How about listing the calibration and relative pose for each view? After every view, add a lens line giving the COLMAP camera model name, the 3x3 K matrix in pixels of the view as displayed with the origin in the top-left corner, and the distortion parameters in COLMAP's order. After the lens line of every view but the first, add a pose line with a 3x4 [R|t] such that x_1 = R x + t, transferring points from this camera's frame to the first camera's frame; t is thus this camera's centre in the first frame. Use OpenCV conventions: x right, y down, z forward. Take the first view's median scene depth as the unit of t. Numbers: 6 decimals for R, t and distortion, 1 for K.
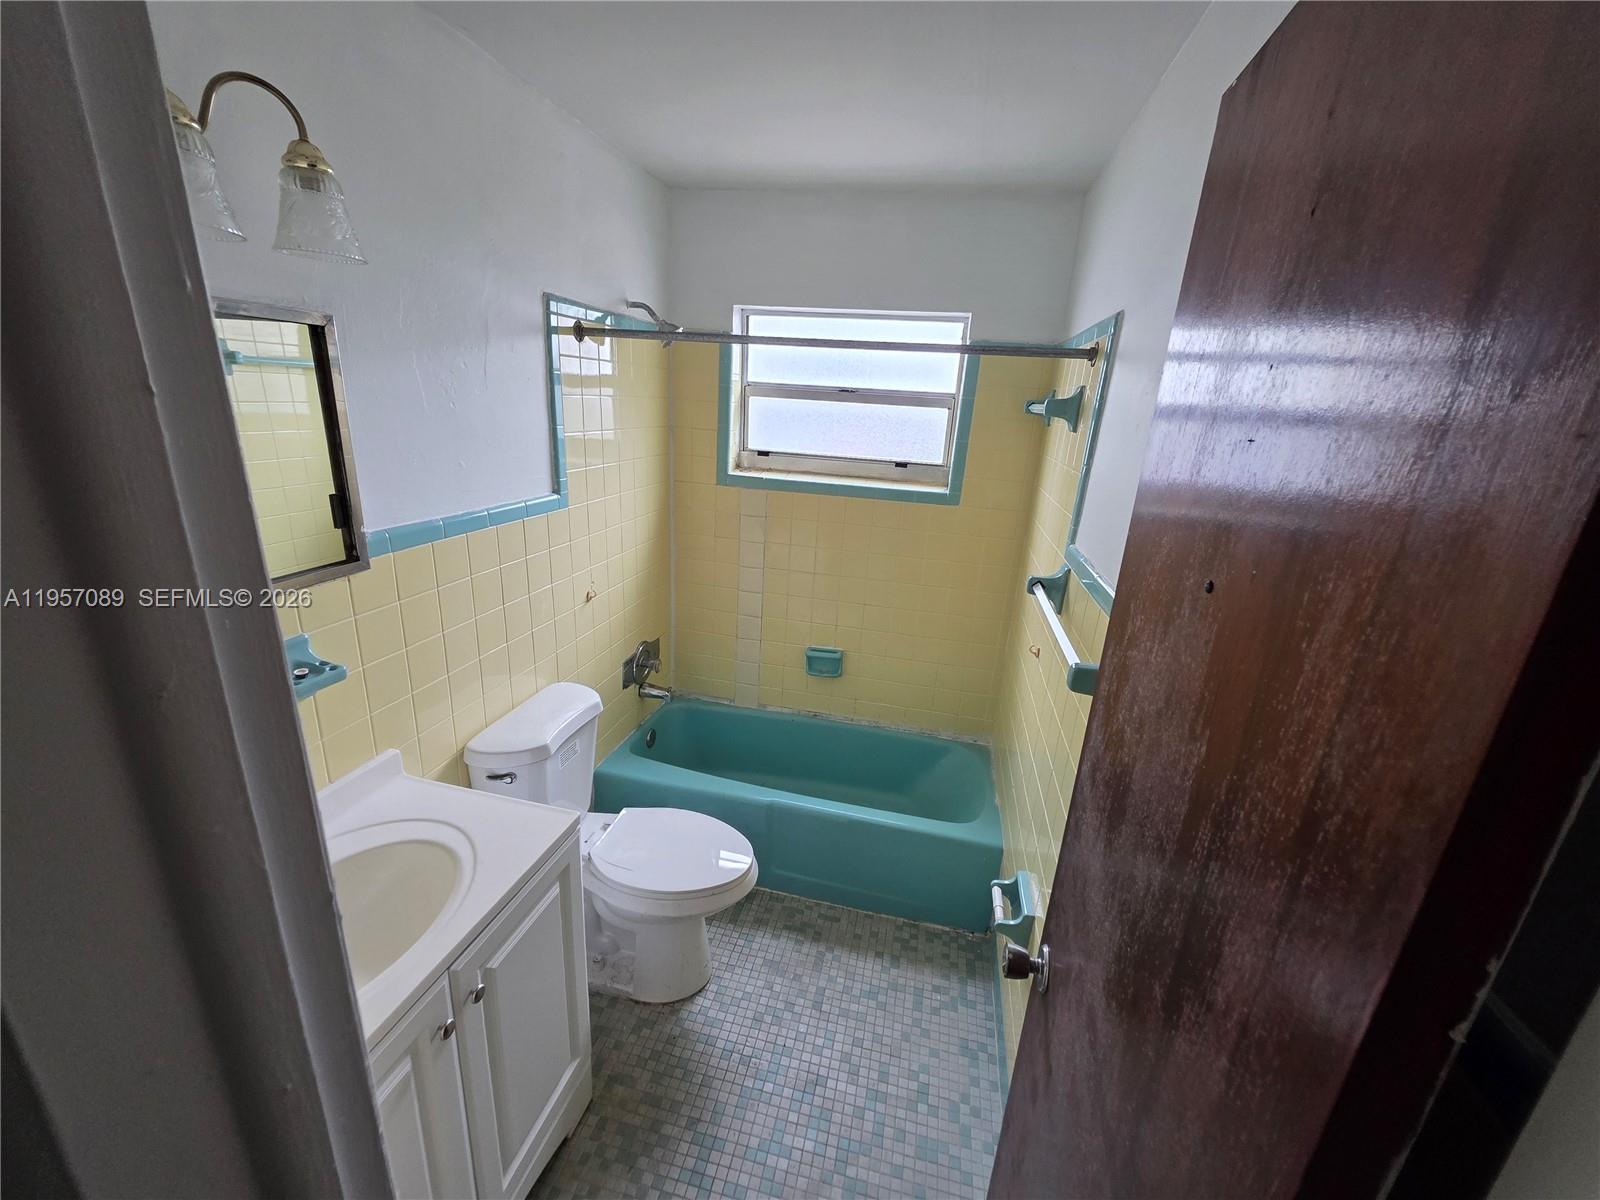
lens RADIAL K [[629.4, 0, 797.0], [0, 629.4, 603.9], [0, 0, 1]] dist [0.001629, 0.000012]
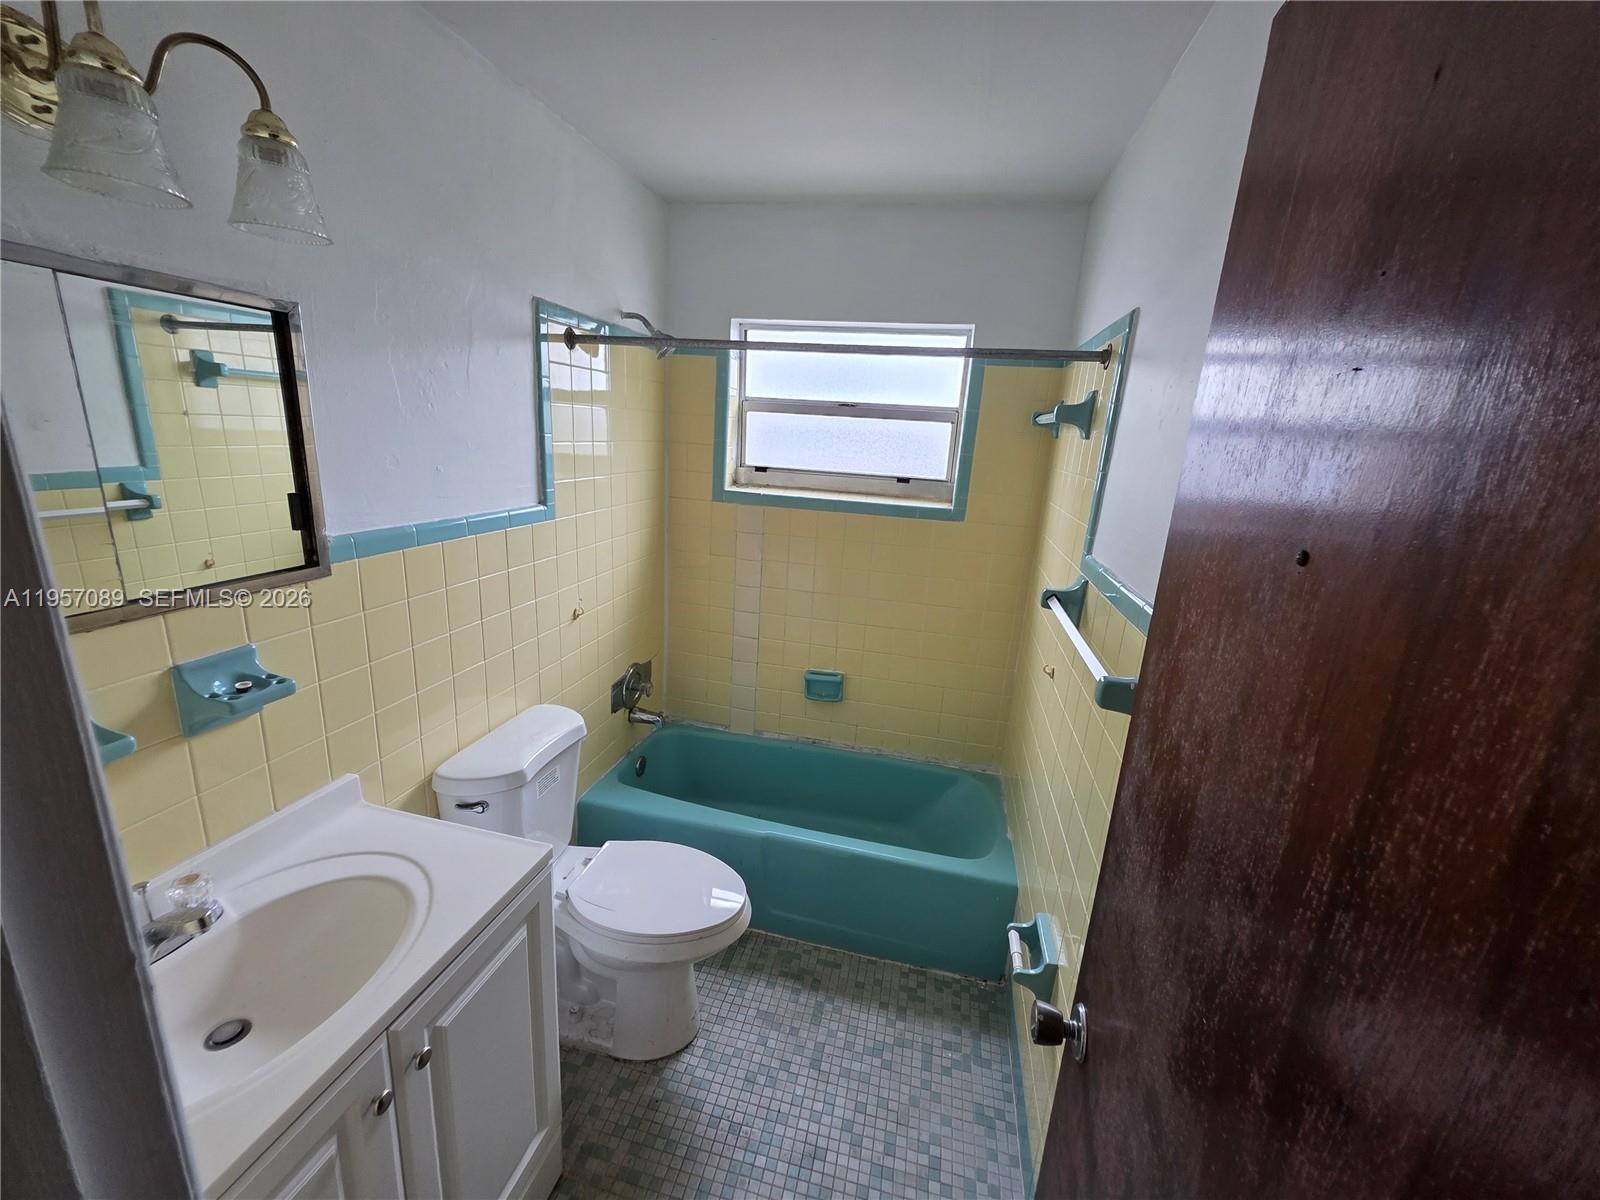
lens RADIAL K [[632.2, 0, 795.2], [0, 632.2, 598.7], [0, 0, 1]] dist [0.002307, 0.000331]
pose [[0.999994, 0.002547, -0.002528, 0.003314], [-0.002681, 0.998493, -0.054816, 0.020818], [0.002385, 0.054822, 0.998493, 0.057888]]
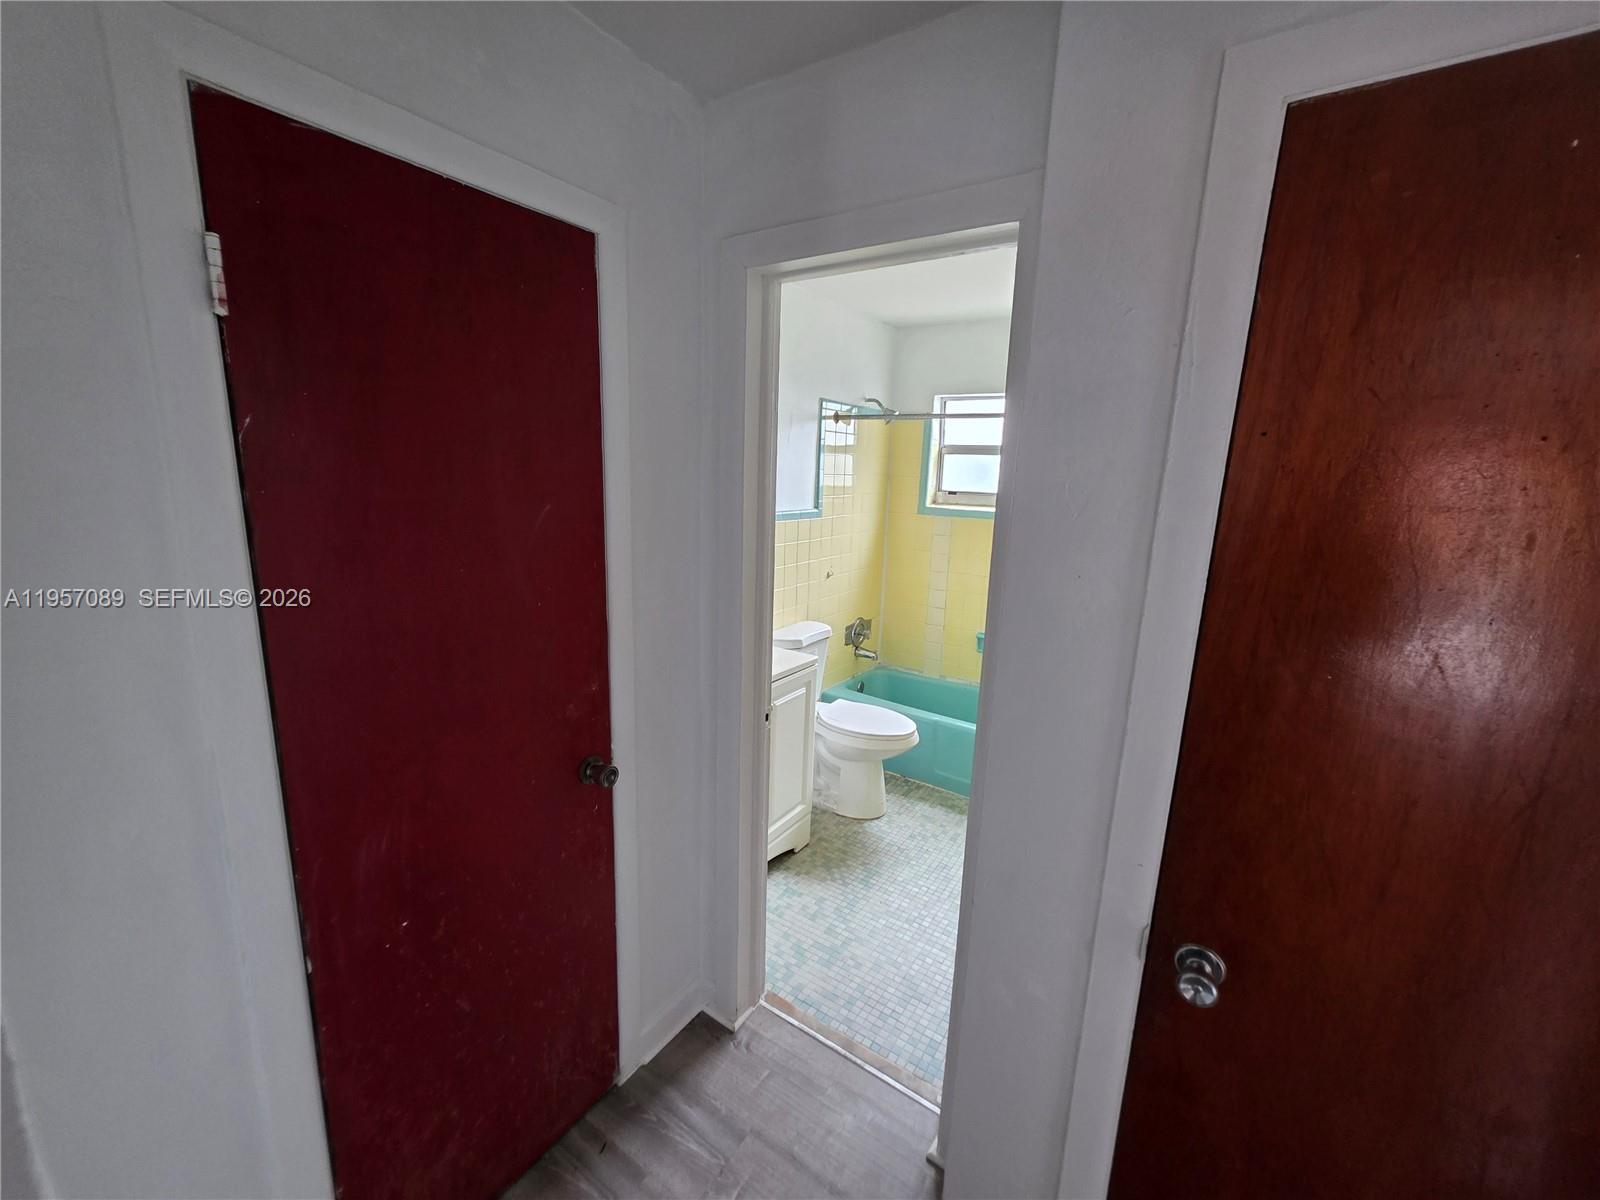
lens RADIAL K [[632.2, 0, 795.2], [0, 632.2, 598.7], [0, 0, 1]] dist [0.002307, 0.000331]
pose [[0.933953, 0.042007, -0.354919, 0.204717], [-0.087479, 0.989730, -0.113055, 0.295608], [0.346525, 0.136636, 0.928036, -0.646765]]
